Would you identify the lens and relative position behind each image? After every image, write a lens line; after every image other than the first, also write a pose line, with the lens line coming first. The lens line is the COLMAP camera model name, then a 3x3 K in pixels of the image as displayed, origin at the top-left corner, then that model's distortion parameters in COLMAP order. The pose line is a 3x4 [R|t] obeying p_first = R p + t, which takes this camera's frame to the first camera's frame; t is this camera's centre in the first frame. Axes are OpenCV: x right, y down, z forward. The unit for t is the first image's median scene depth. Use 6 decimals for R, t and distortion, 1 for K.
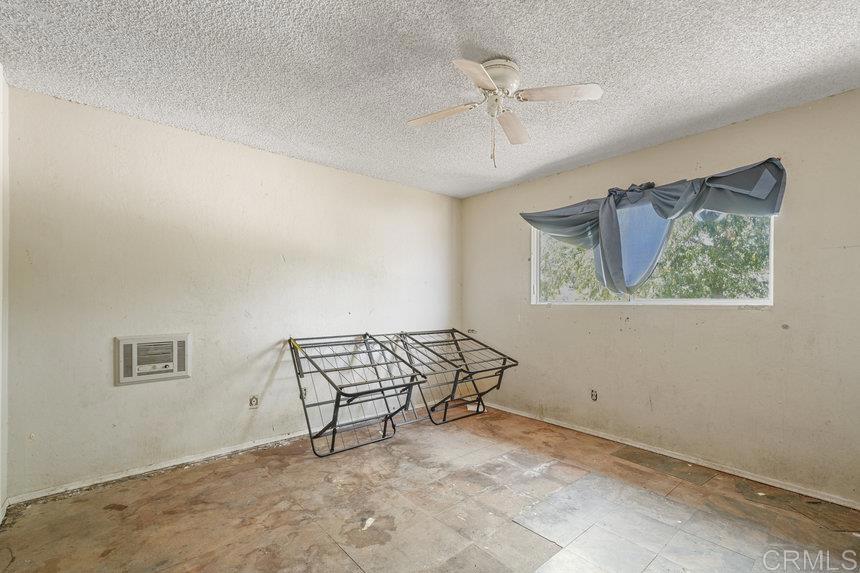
lens RADIAL K [[368.4, 0, 430.0], [0, 368.4, 292.9], [0, 0, 1]] dist [-0.002058, -0.000373]
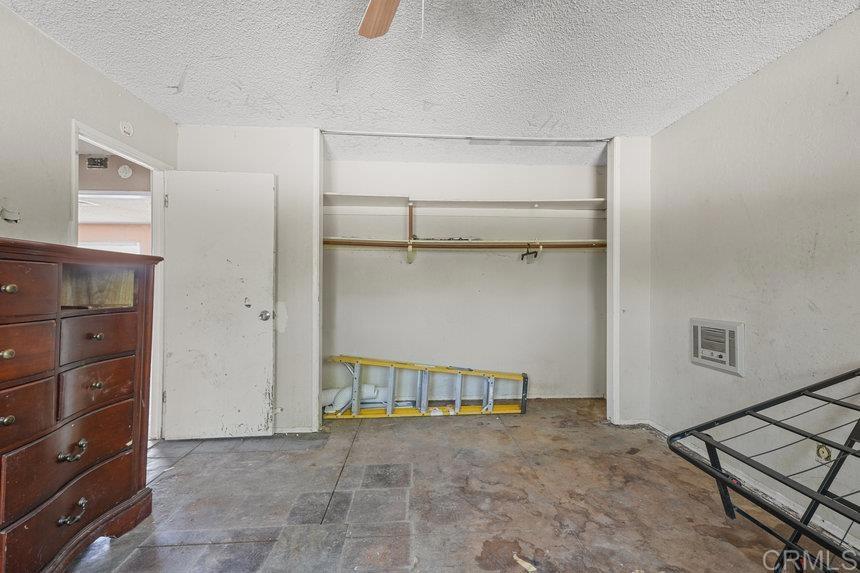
lens RADIAL K [[368.4, 0, 433.1], [0, 368.4, 283.2], [0, 0, 1]] dist [-0.002058, -0.000373]
pose [[-0.600135, -0.004394, -0.799887, 0.452575], [0.011719, 0.999829, -0.014285, 0.026298], [0.799813, -0.017947, -0.599981, 1.028315]]
